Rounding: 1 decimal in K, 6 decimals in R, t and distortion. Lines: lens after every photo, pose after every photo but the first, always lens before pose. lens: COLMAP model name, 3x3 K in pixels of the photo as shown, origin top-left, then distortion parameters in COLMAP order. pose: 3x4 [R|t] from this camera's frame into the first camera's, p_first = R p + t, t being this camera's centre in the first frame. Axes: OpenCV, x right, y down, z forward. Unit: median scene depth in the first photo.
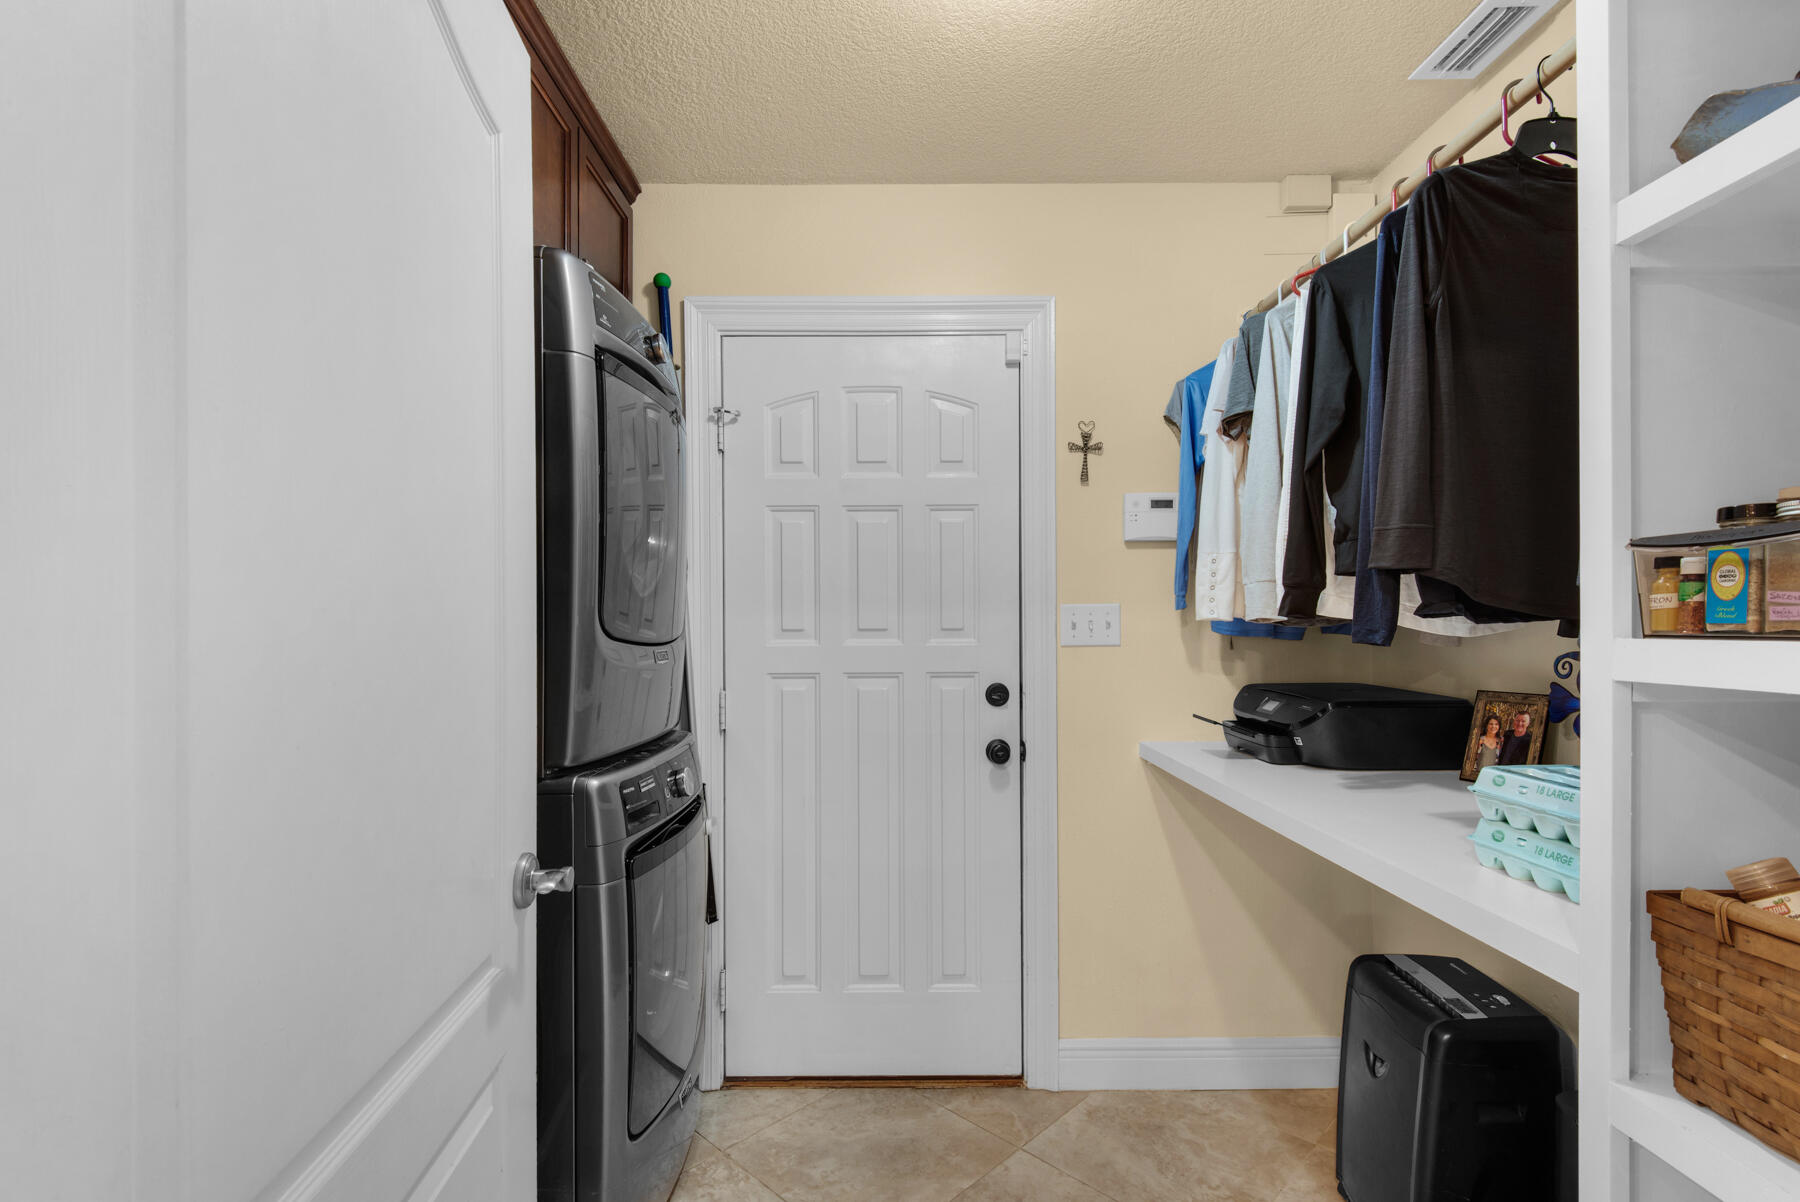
lens RADIAL K [[827.8, 0, 903.6], [0, 827.8, 605.9], [0, 0, 1]] dist [0.002027, -0.002989]
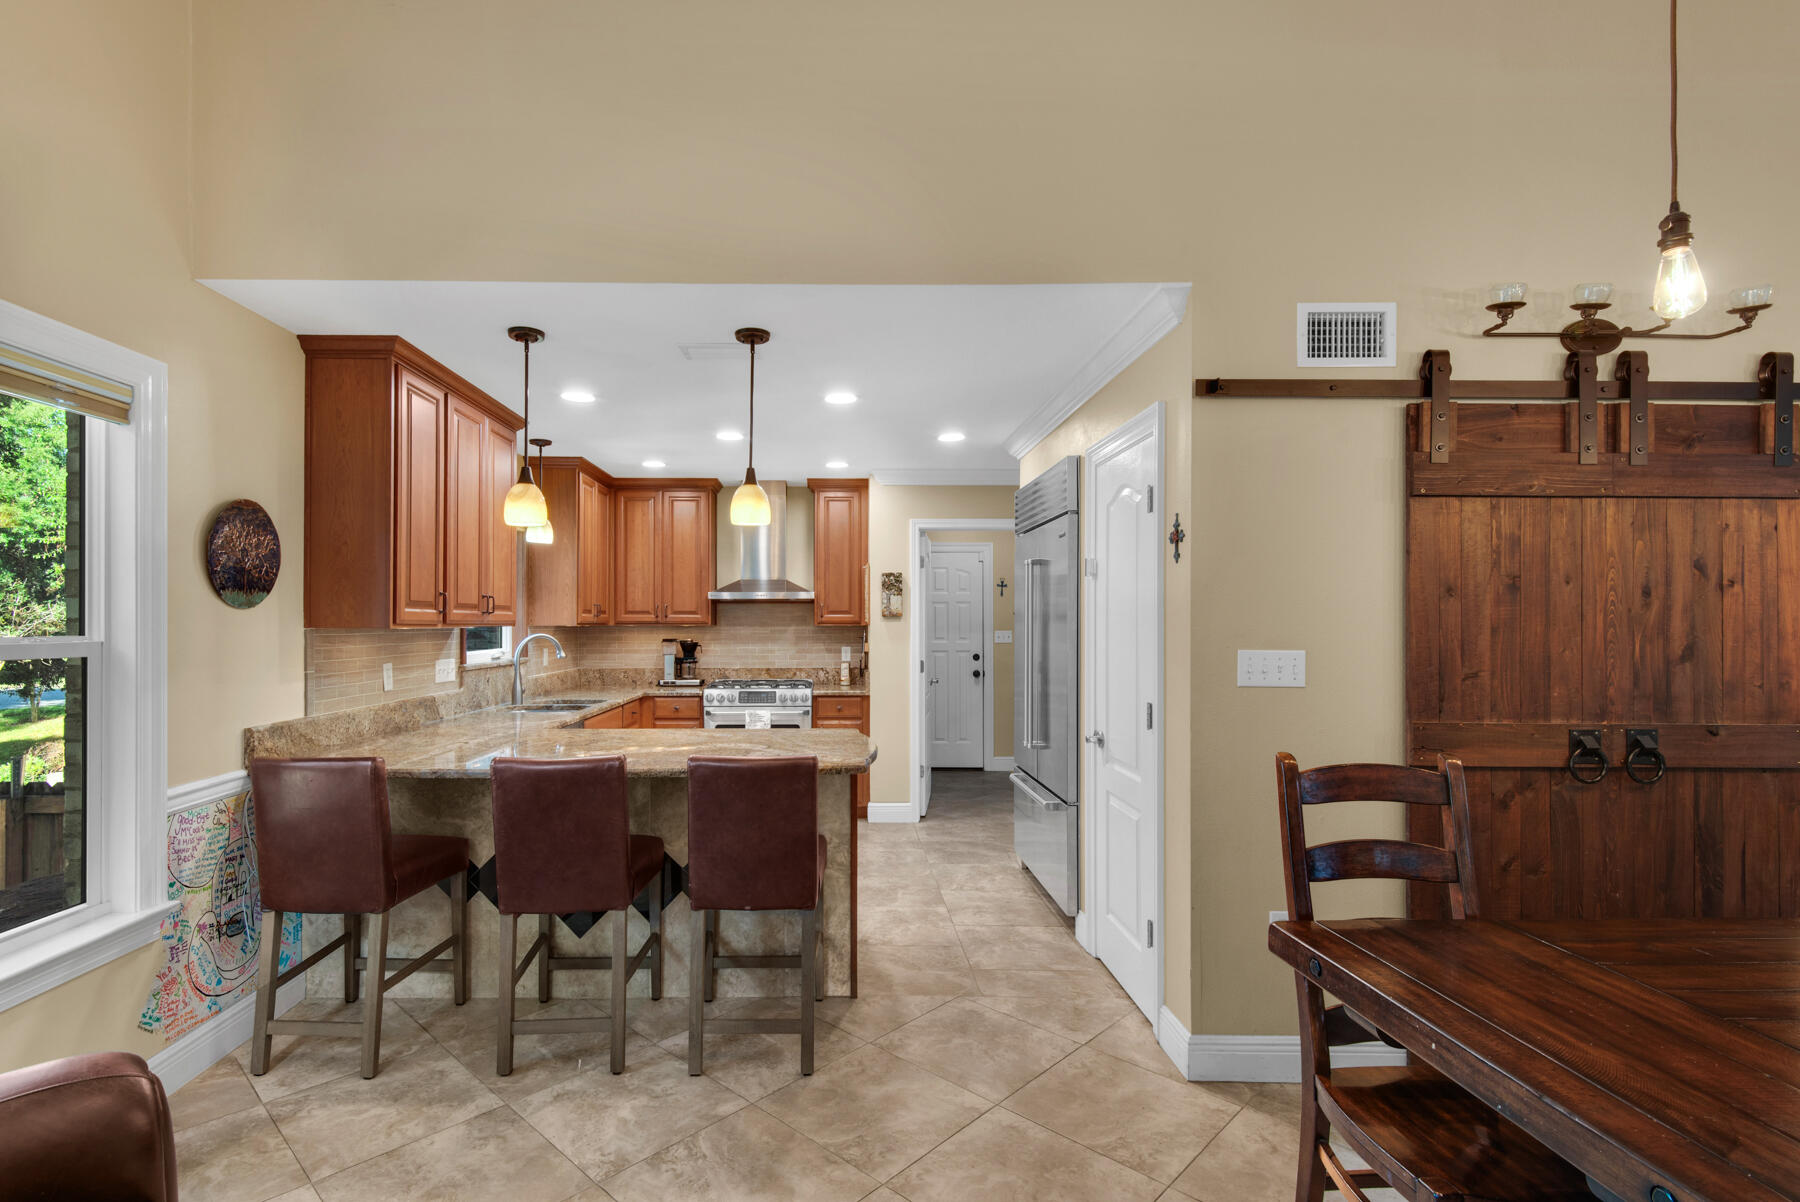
lens RADIAL K [[827.8, 0, 832.0], [0, 827.8, 622.9], [0, 0, 1]] dist [0.002027, -0.002989]
pose [[0.999967, -0.005645, -0.005770, -0.460430], [0.005638, 0.999983, -0.001260, -0.032675], [0.005777, 0.001228, 0.999983, -2.415254]]
